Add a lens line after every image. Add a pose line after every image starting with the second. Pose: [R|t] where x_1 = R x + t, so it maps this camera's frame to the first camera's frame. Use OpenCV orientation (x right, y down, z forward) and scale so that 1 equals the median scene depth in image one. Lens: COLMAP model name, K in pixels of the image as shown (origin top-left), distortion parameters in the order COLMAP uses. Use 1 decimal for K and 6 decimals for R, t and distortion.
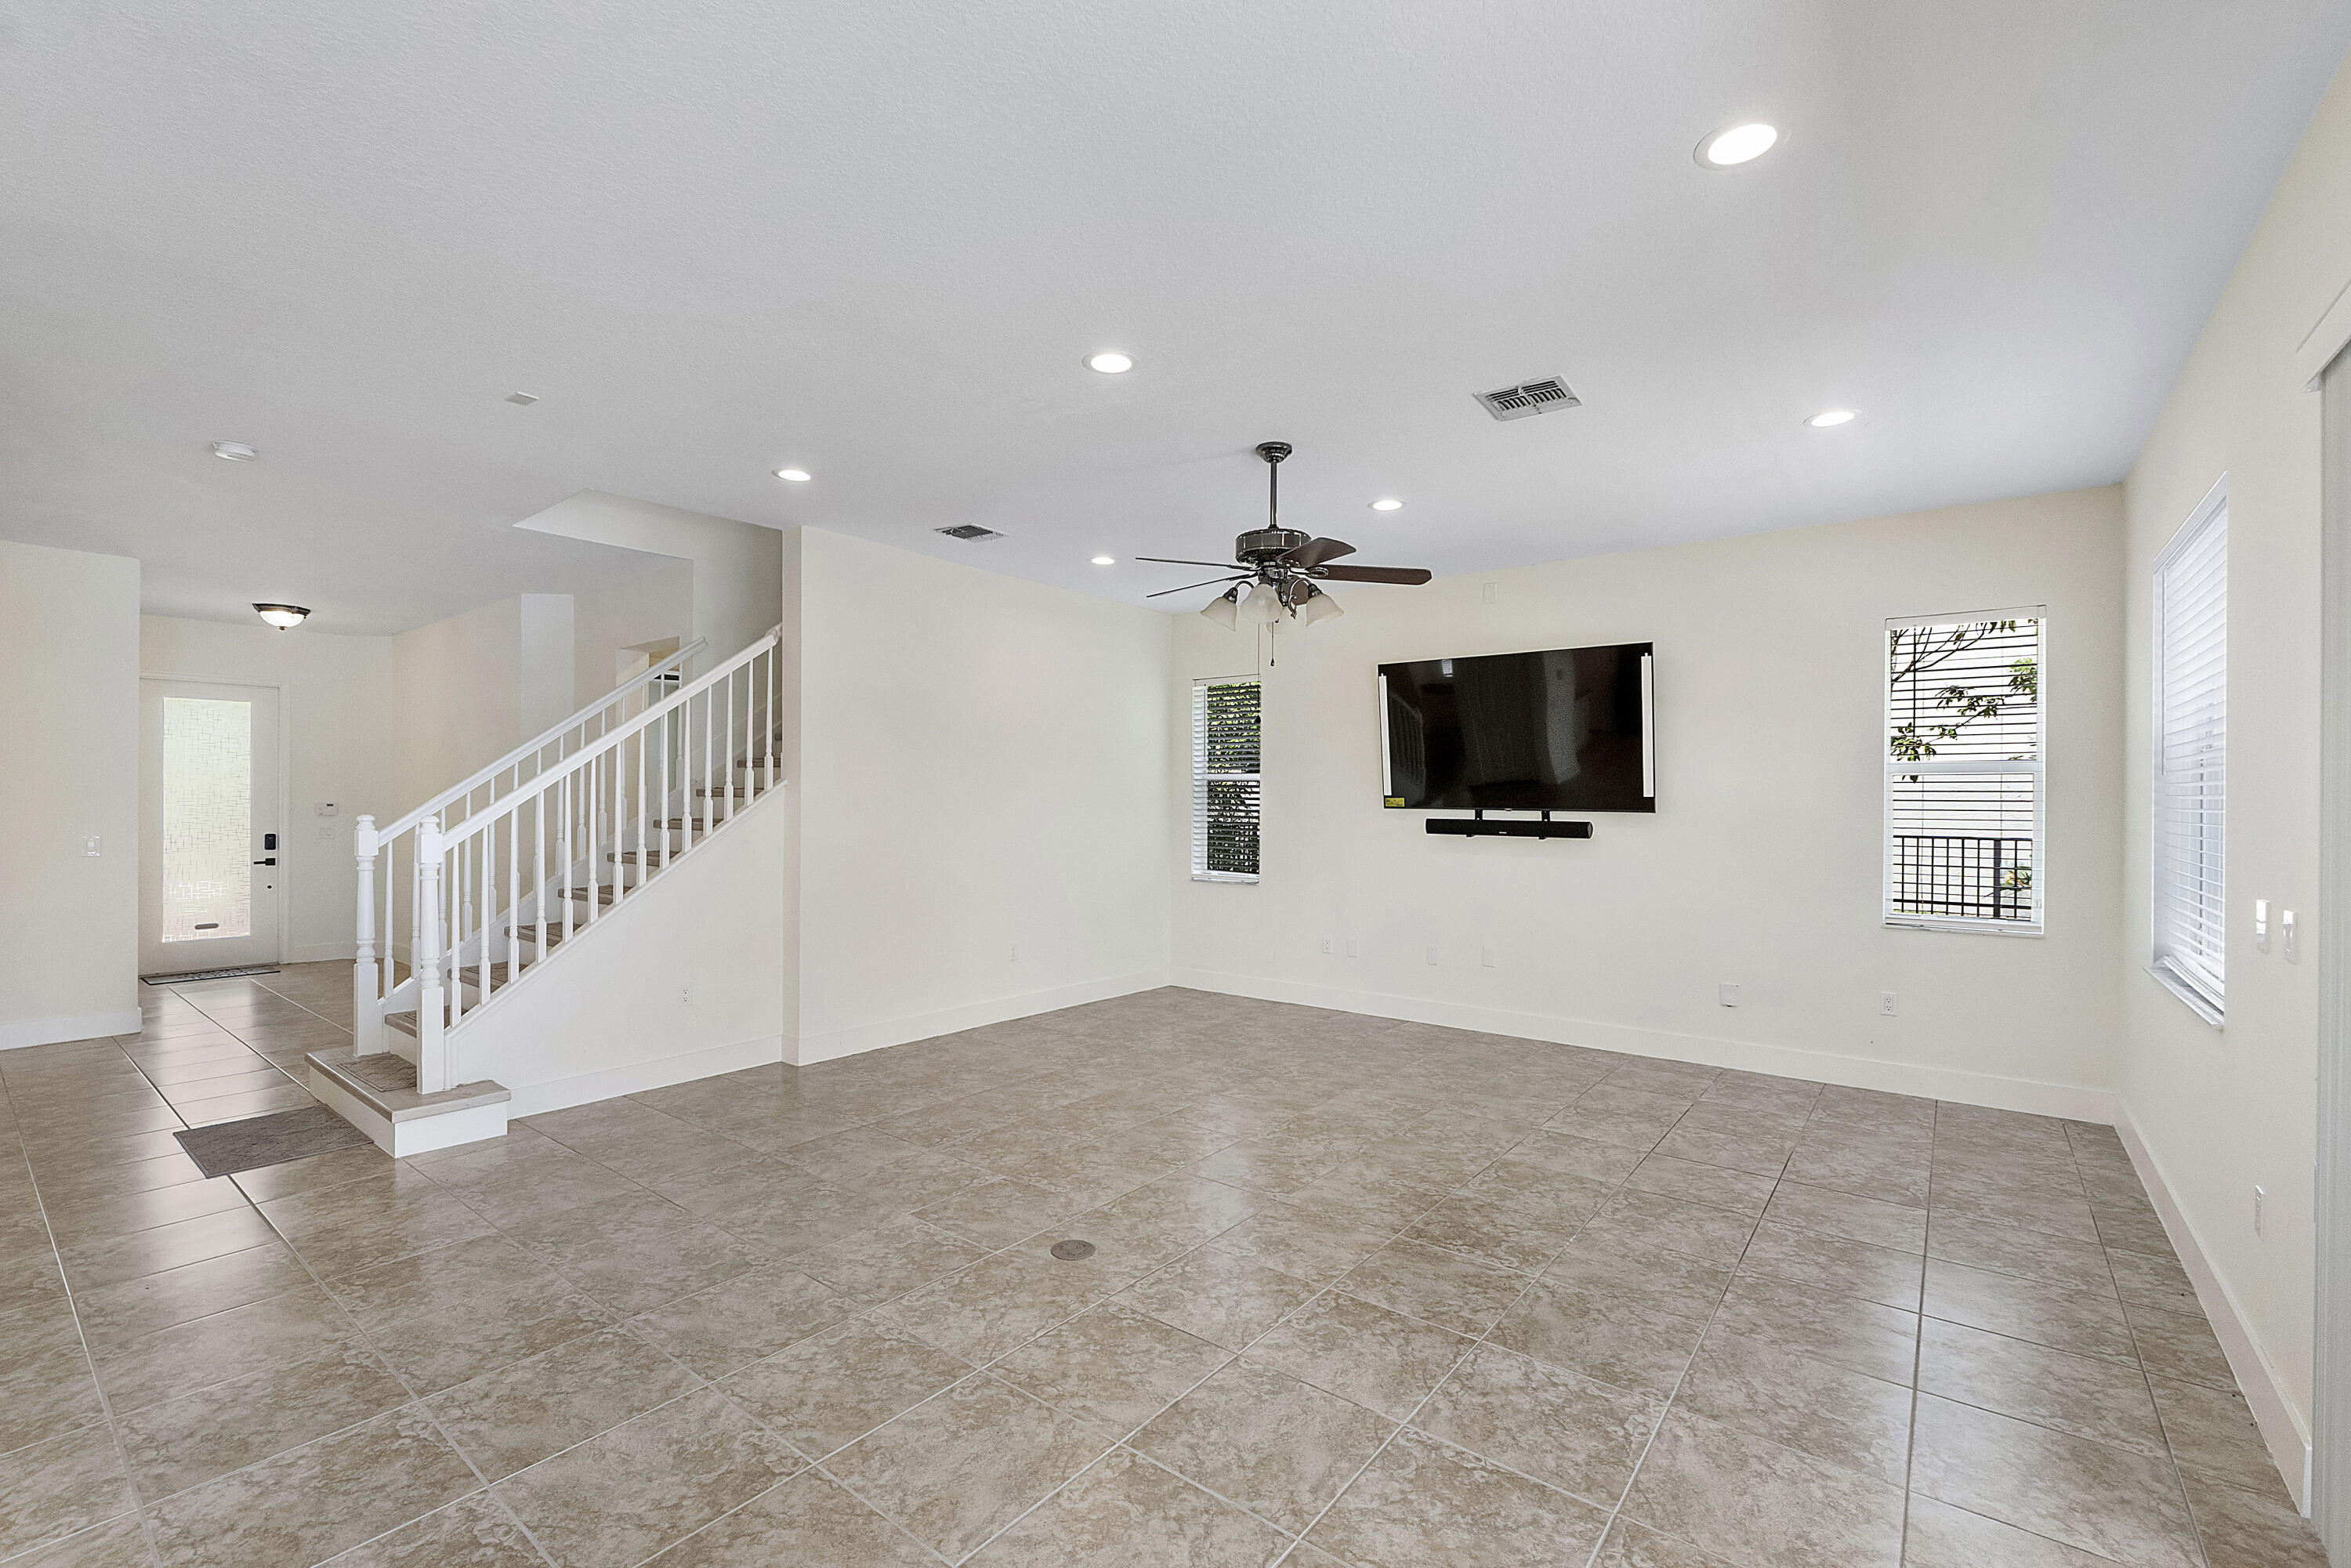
lens RADIAL K [[1008.6, 0, 1199.3], [0, 1008.6, 807.7], [0, 0, 1]] dist [-0.004762, -0.000548]
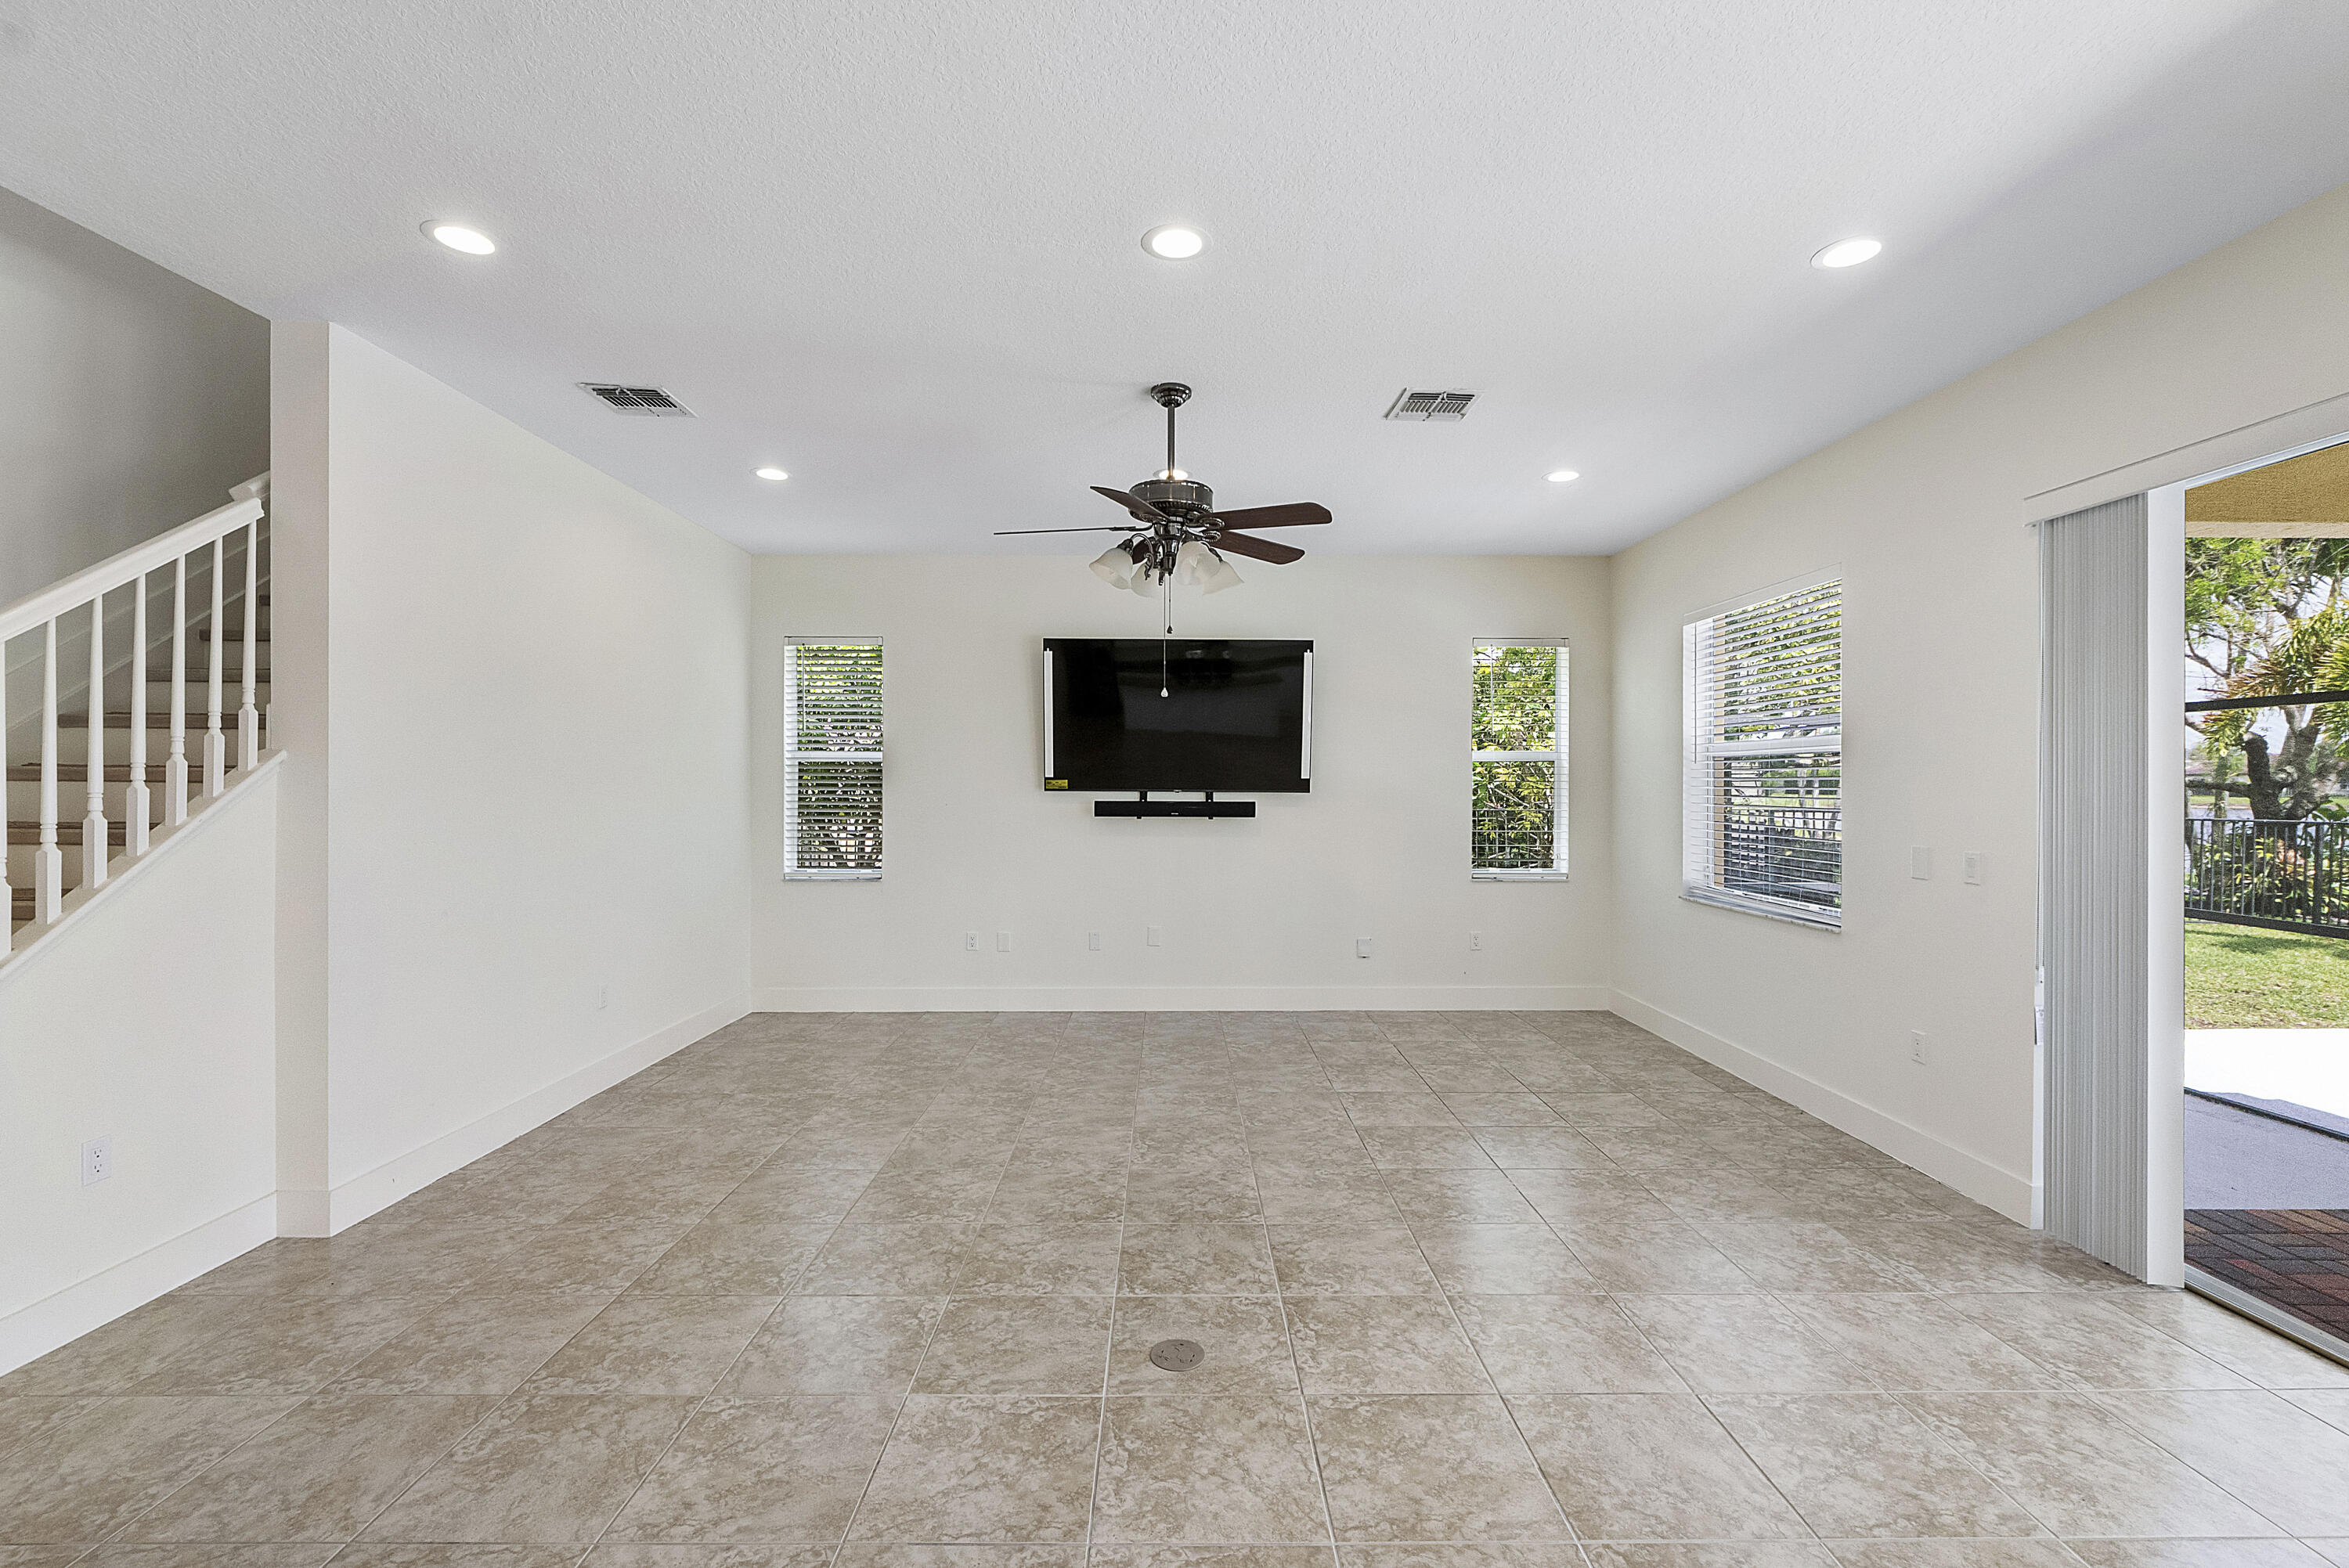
lens RADIAL K [[992.3, 0, 1195.2], [0, 992.3, 785.0], [0, 0, 1]] dist [-0.004491, -0.000985]
pose [[0.783656, -0.005609, 0.621170, -0.417640], [0.007903, 0.999968, -0.000940, -0.004125], [-0.621145, 0.005646, 0.783675, 0.268654]]
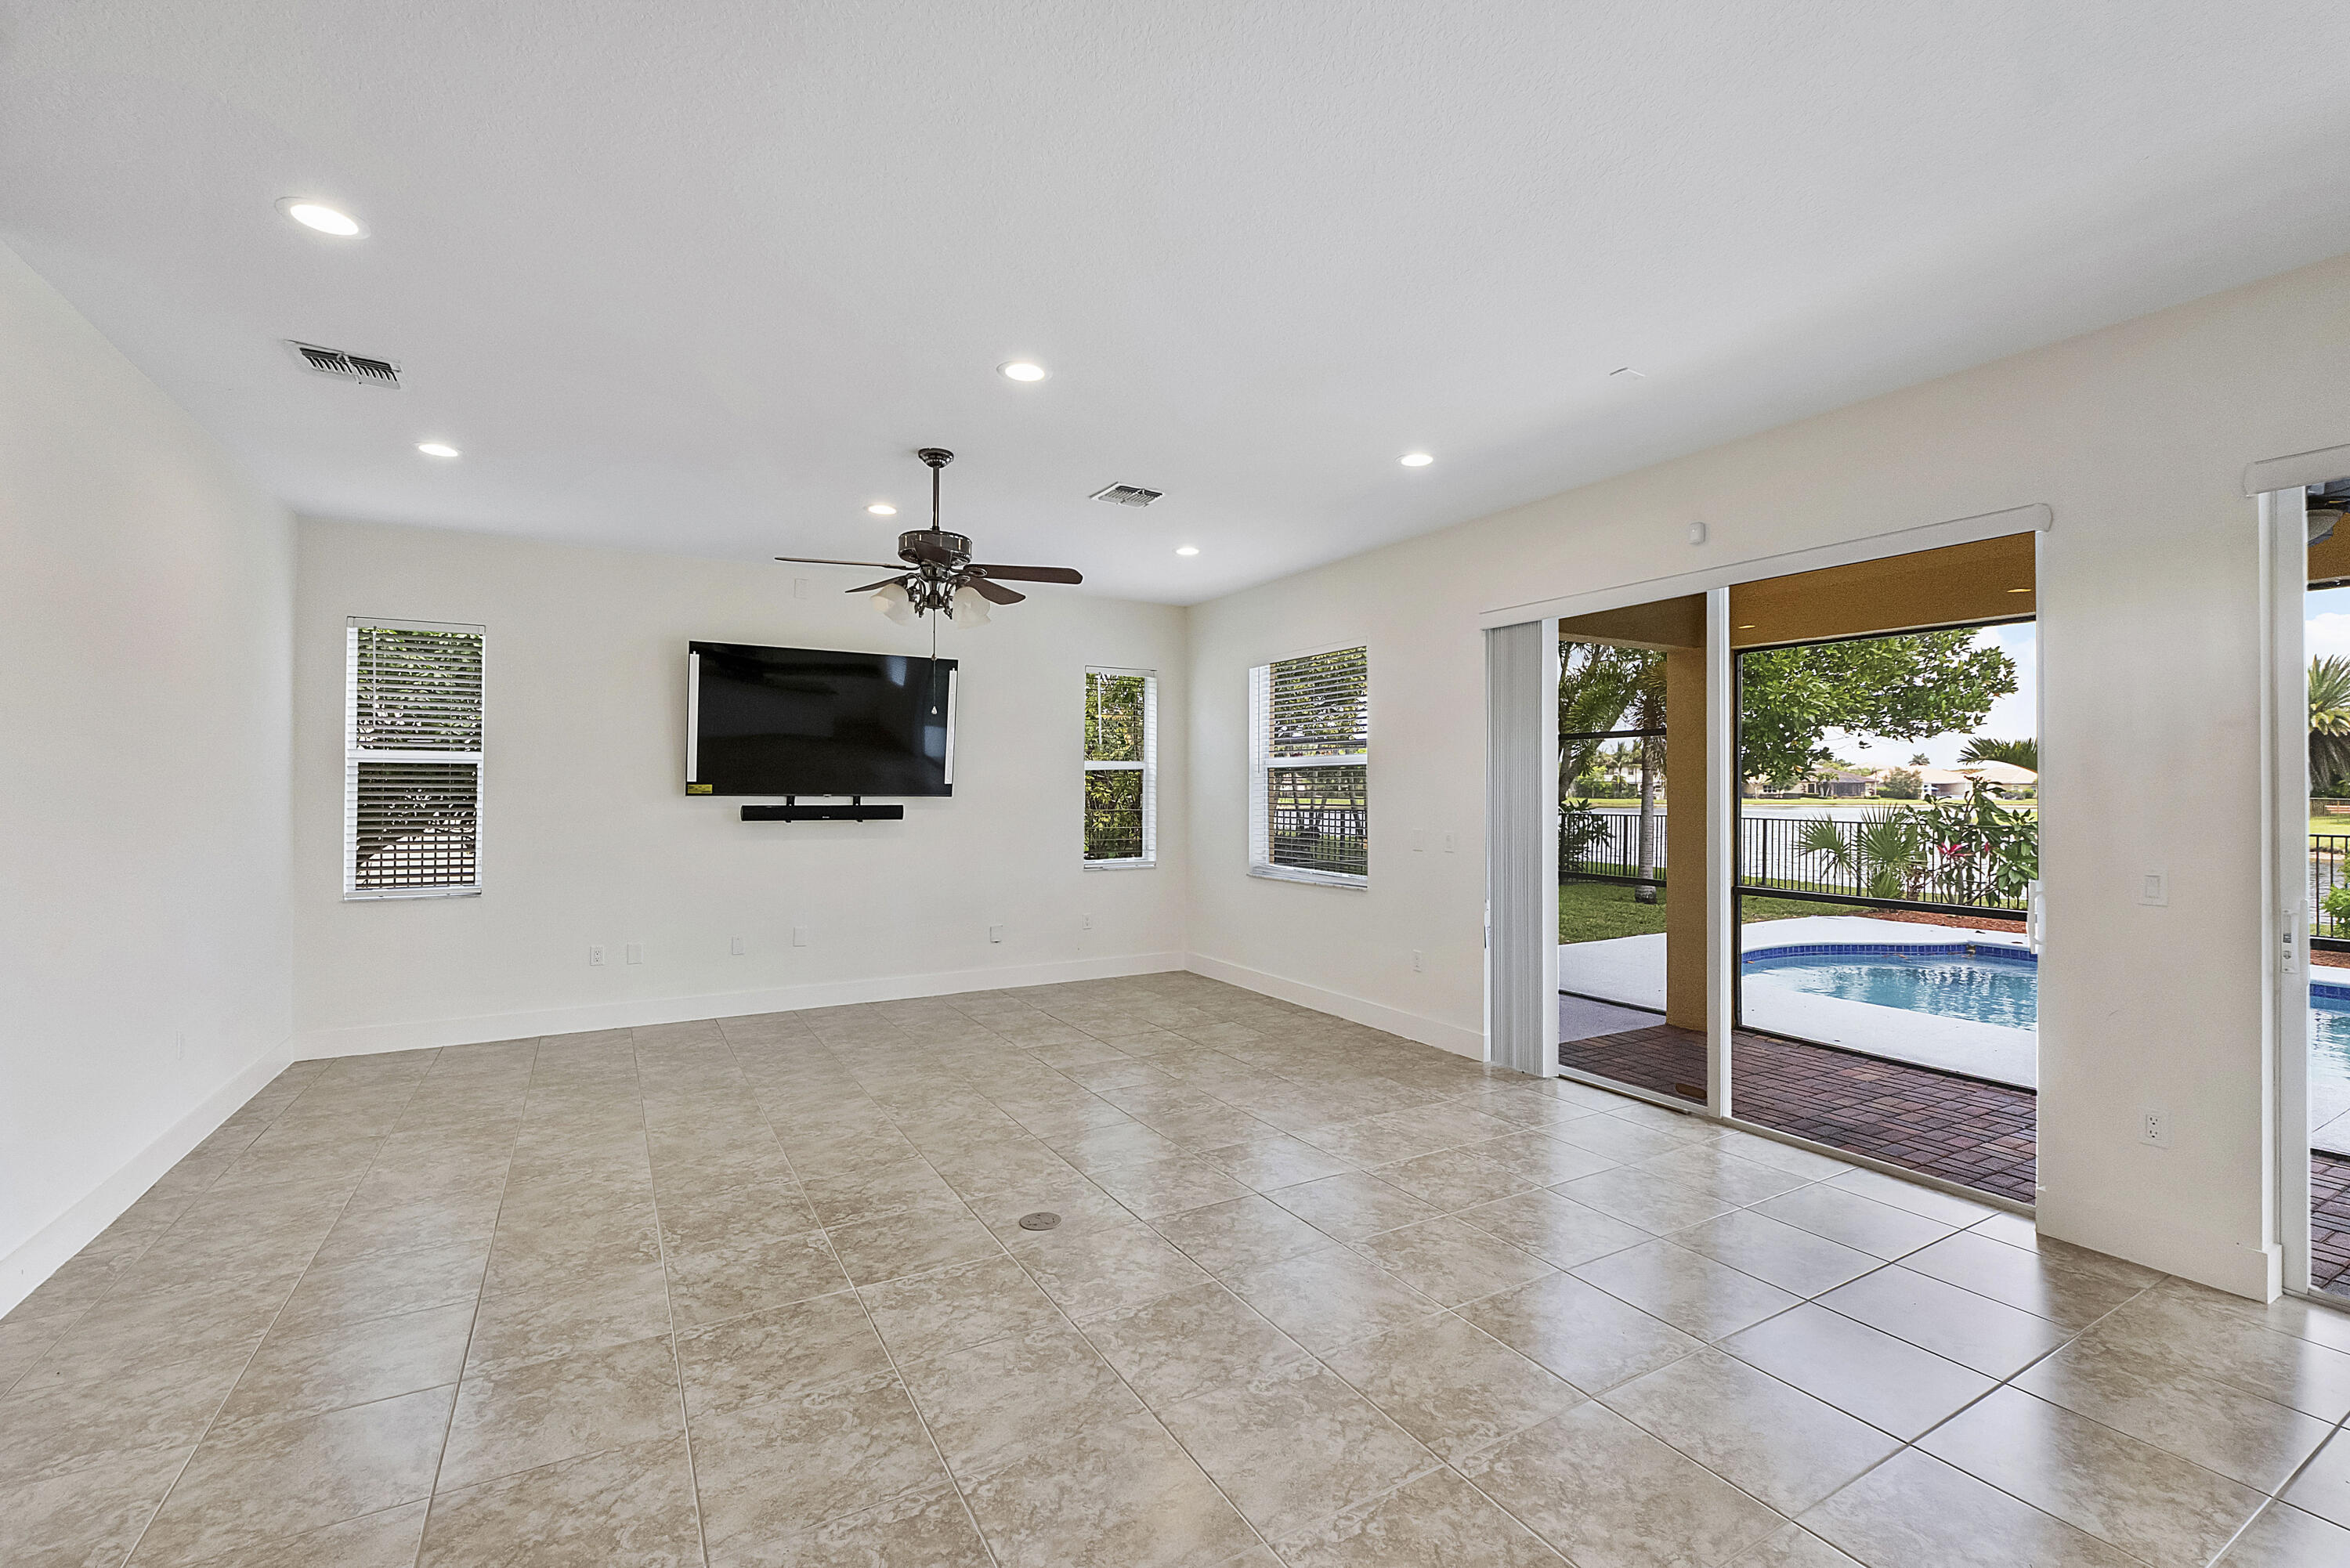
lens RADIAL K [[992.8, 0, 1195.7], [0, 992.8, 785.0], [0, 0, 1]] dist [-0.004491, -0.000985]
pose [[0.376980, -0.000777, 0.926221, -0.712507], [0.007454, 0.999970, -0.002195, -0.005390], [-0.926192, 0.007732, 0.376974, 0.325719]]
